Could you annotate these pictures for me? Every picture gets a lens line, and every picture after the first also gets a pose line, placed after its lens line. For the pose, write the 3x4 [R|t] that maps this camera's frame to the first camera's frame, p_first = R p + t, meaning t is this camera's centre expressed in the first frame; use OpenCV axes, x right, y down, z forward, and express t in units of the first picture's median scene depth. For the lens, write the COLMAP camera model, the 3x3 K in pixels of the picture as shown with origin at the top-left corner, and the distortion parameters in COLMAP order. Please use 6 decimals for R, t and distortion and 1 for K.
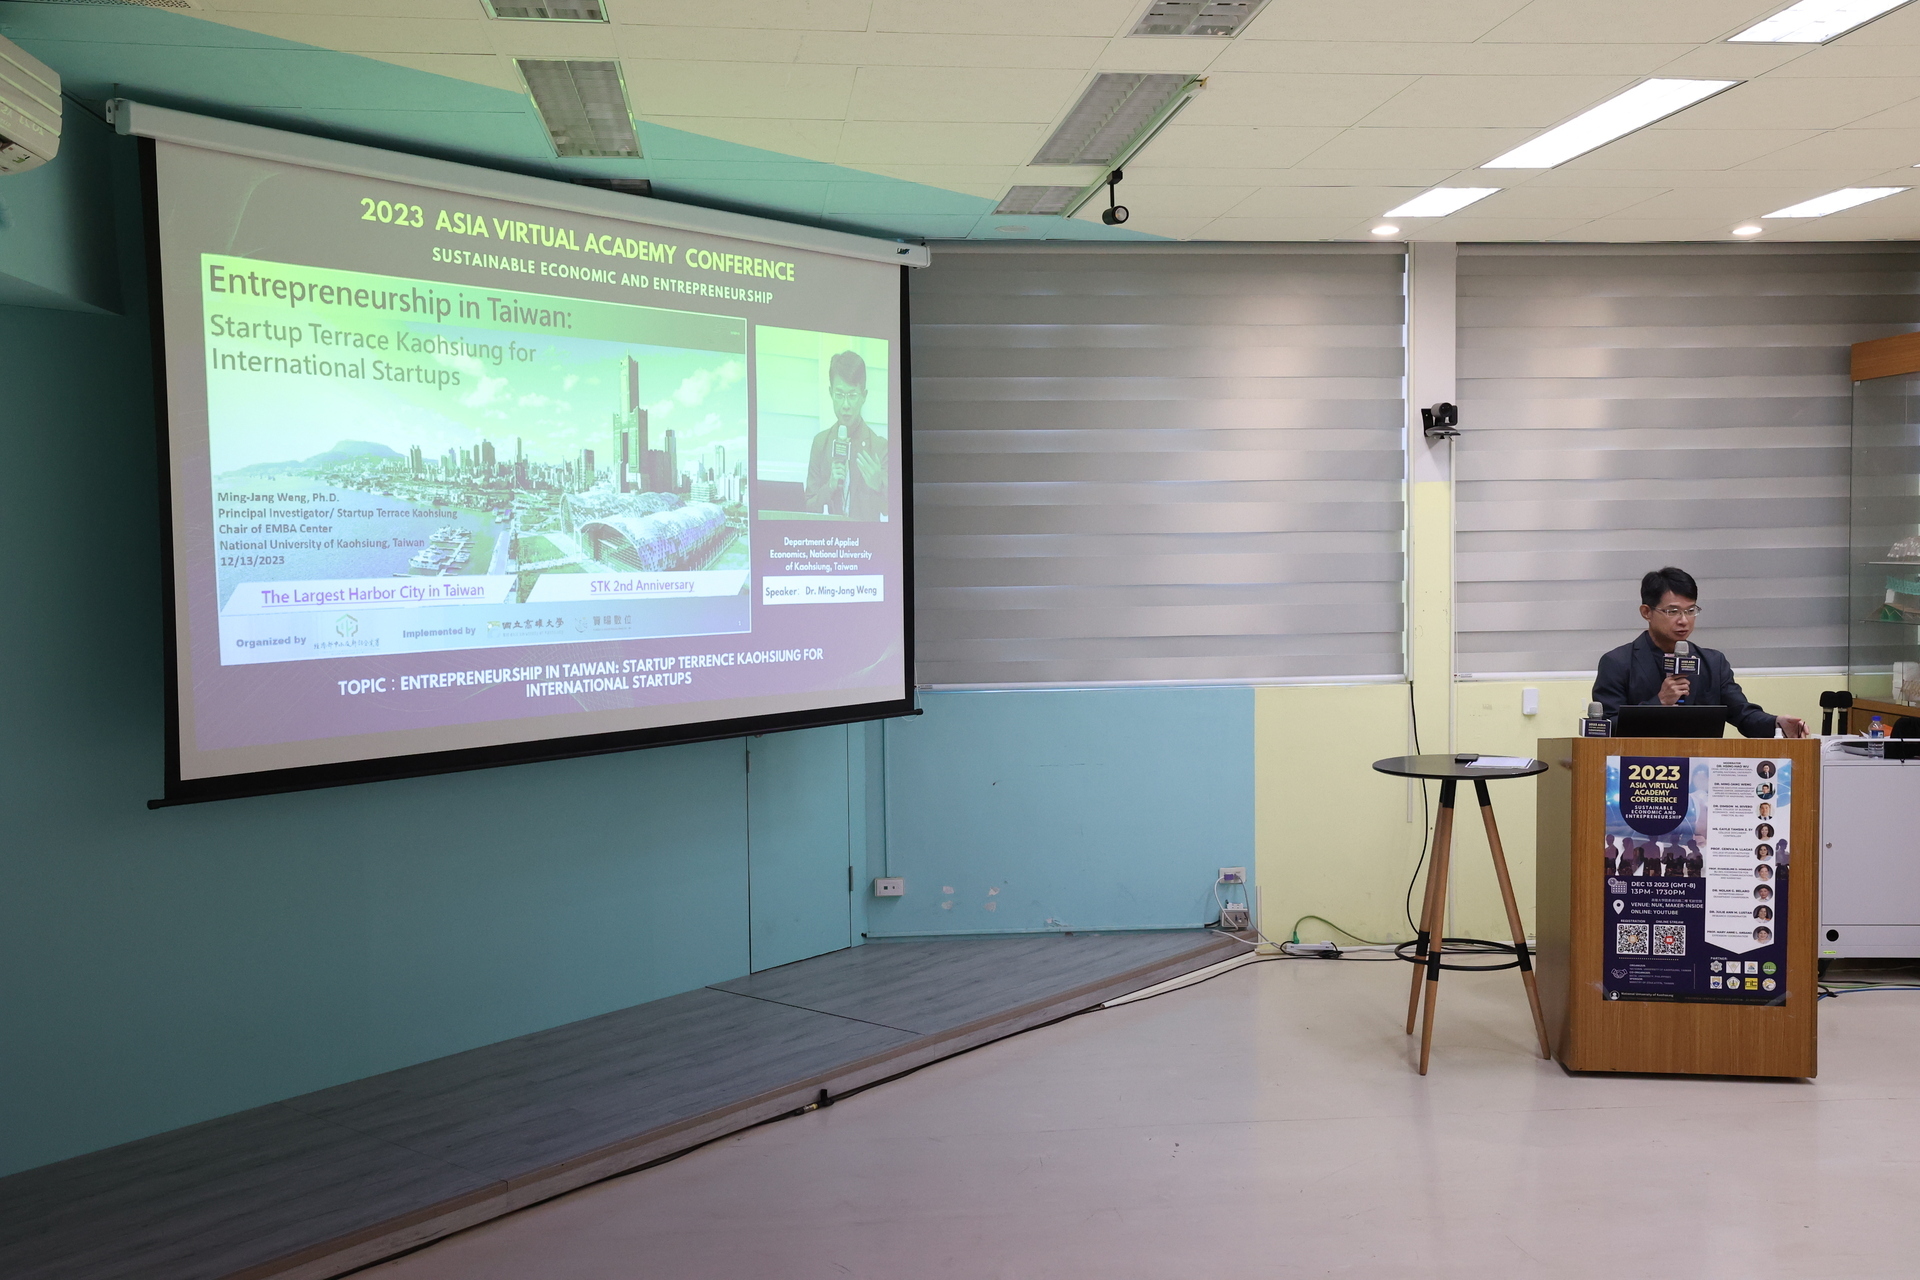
lens RADIAL K [[1838.9, 0, 960.0], [0, 1838.9, 640.0], [0, 0, 1]] dist [0.060365, 0.000080]
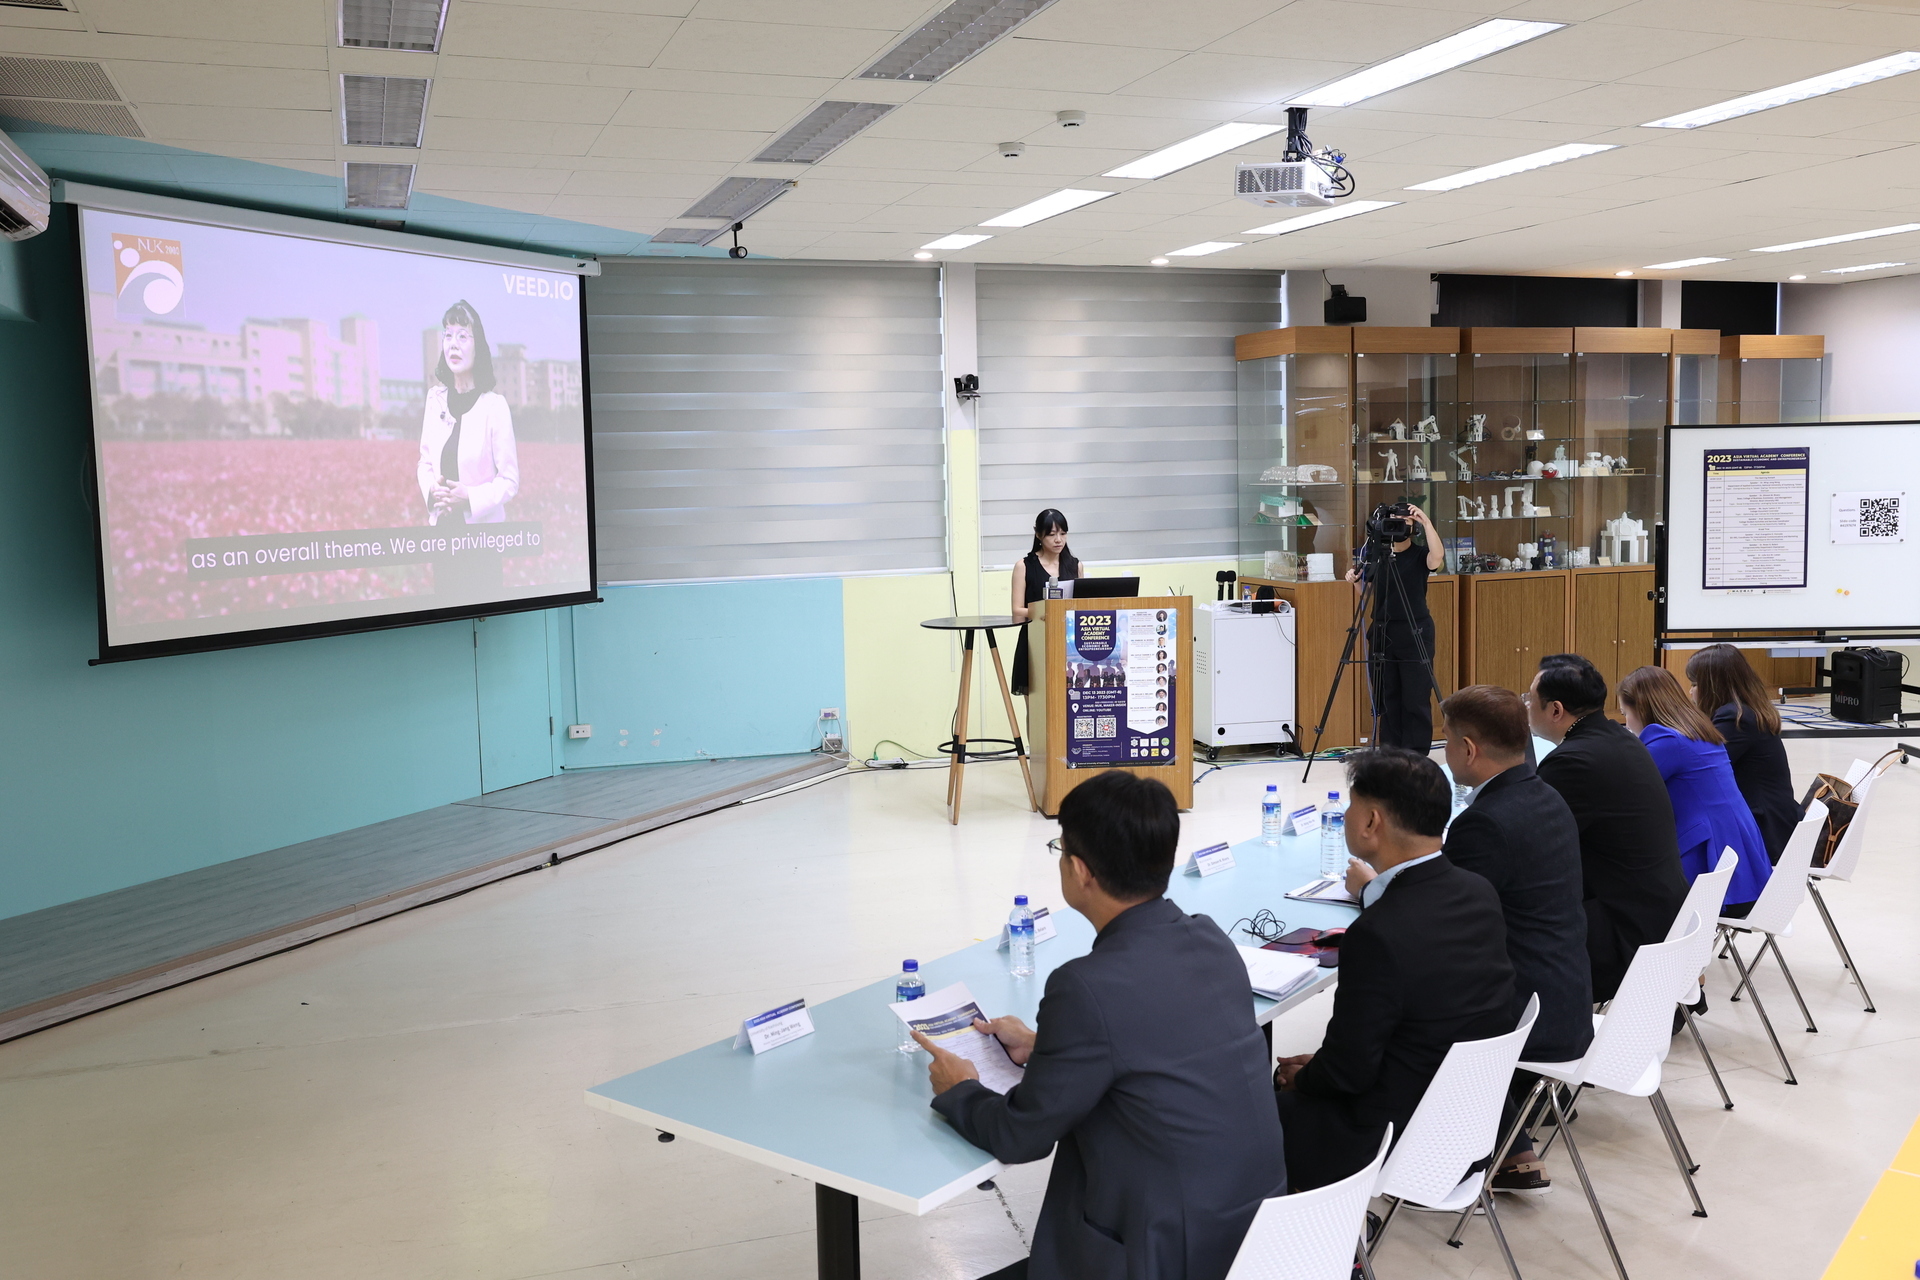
lens RADIAL K [[1763.6, 0, 960.0], [0, 1763.6, 640.0], [0, 0, 1]] dist [-0.013866, 0.005287]
pose [[0.975852, -0.030778, 0.216255, -0.053529], [0.022013, 0.998840, 0.042826, 0.021150], [-0.217323, -0.037031, 0.975397, -0.397948]]
